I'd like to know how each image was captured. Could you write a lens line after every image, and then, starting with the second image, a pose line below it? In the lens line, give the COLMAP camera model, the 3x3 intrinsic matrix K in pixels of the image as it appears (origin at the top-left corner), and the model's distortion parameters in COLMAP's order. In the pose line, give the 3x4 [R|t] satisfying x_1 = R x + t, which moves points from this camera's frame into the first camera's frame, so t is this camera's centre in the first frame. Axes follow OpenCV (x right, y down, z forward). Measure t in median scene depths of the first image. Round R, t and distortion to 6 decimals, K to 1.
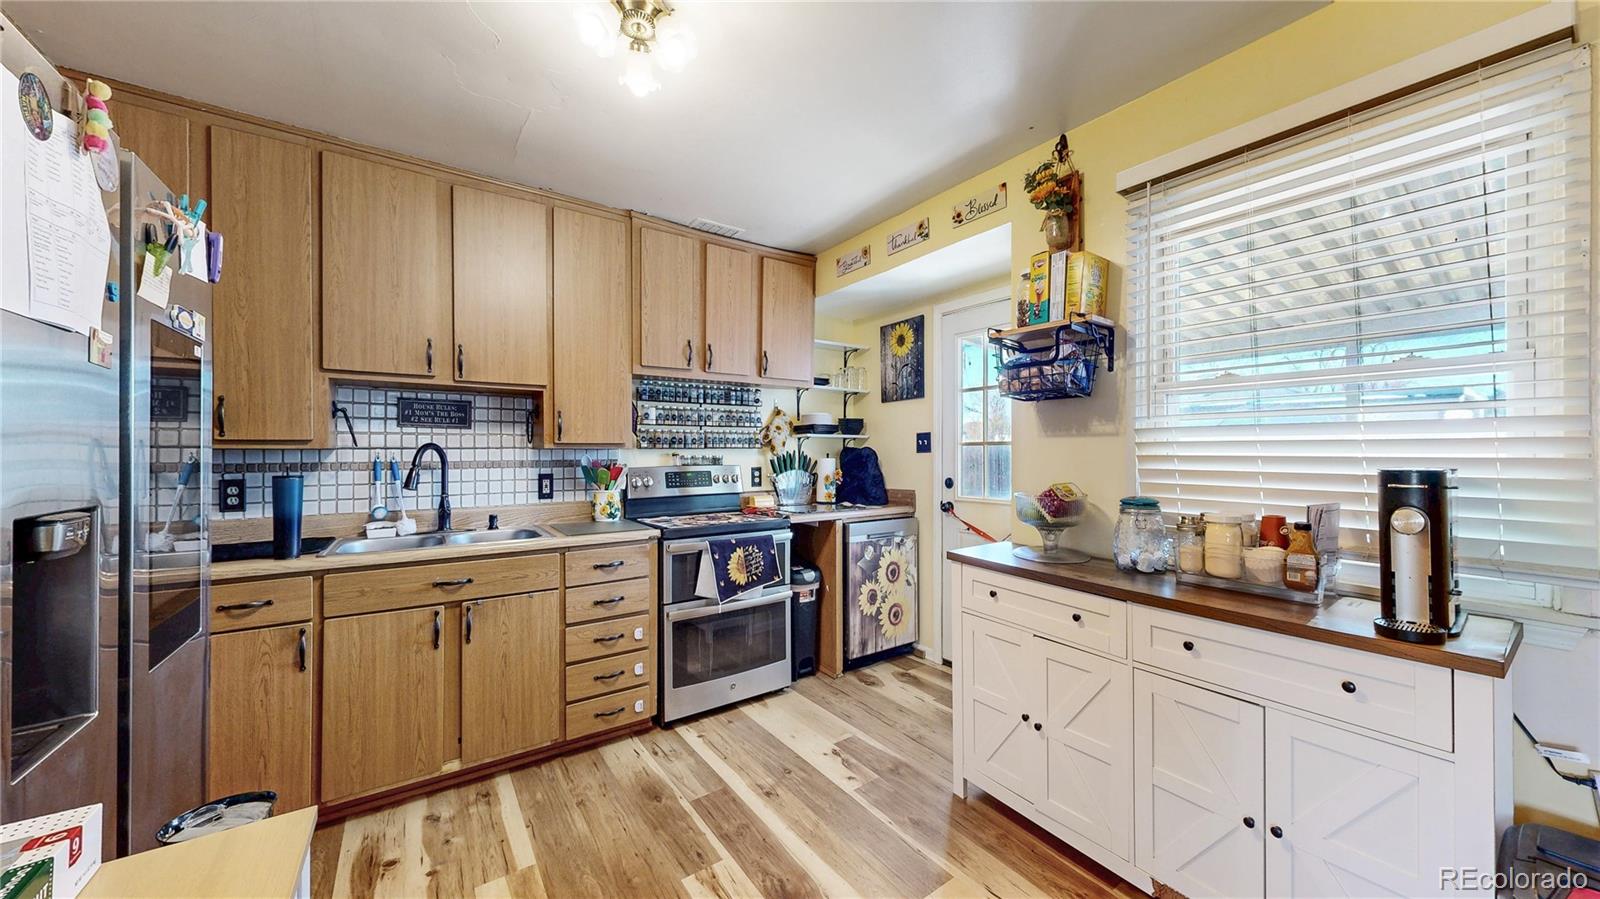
lens RADIAL K [[554.5, 0, 799.9], [0, 554.5, 450.4], [0, 0, 1]] dist [0.002262, 0.000050]
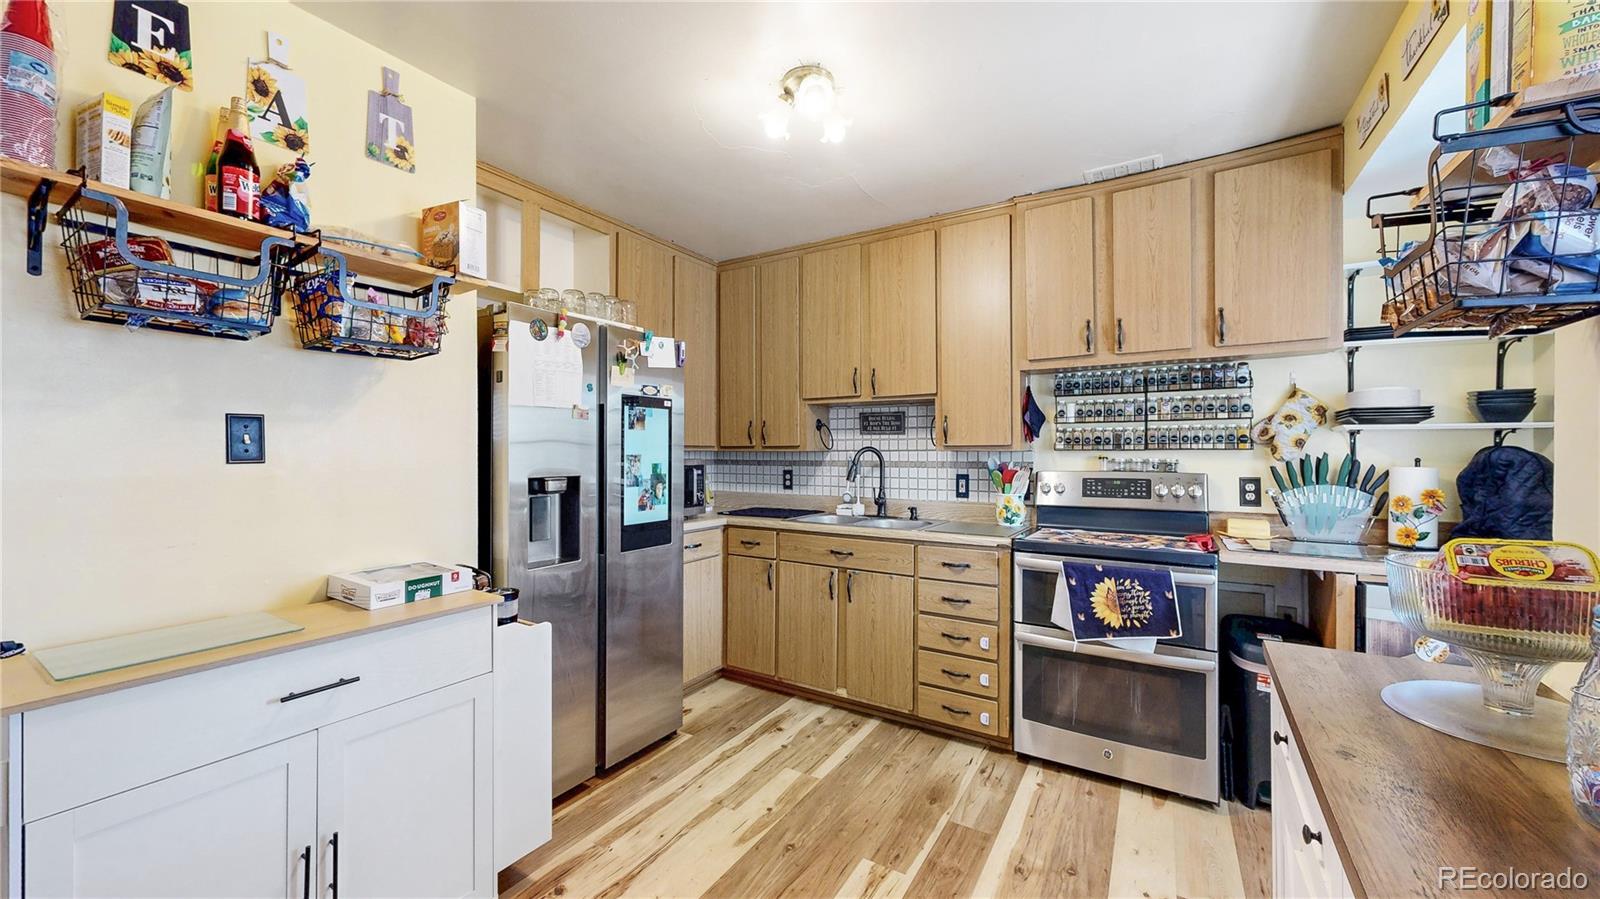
lens RADIAL K [[593.5, 0, 797.7], [0, 593.5, 449.5], [0, 0, 1]] dist [0.010213, 0.000020]
pose [[0.391518, -0.001958, -0.920168, 0.508256], [0.000918, 0.999998, -0.001737, -0.004203], [0.920170, -0.000165, 0.391519, 0.282095]]
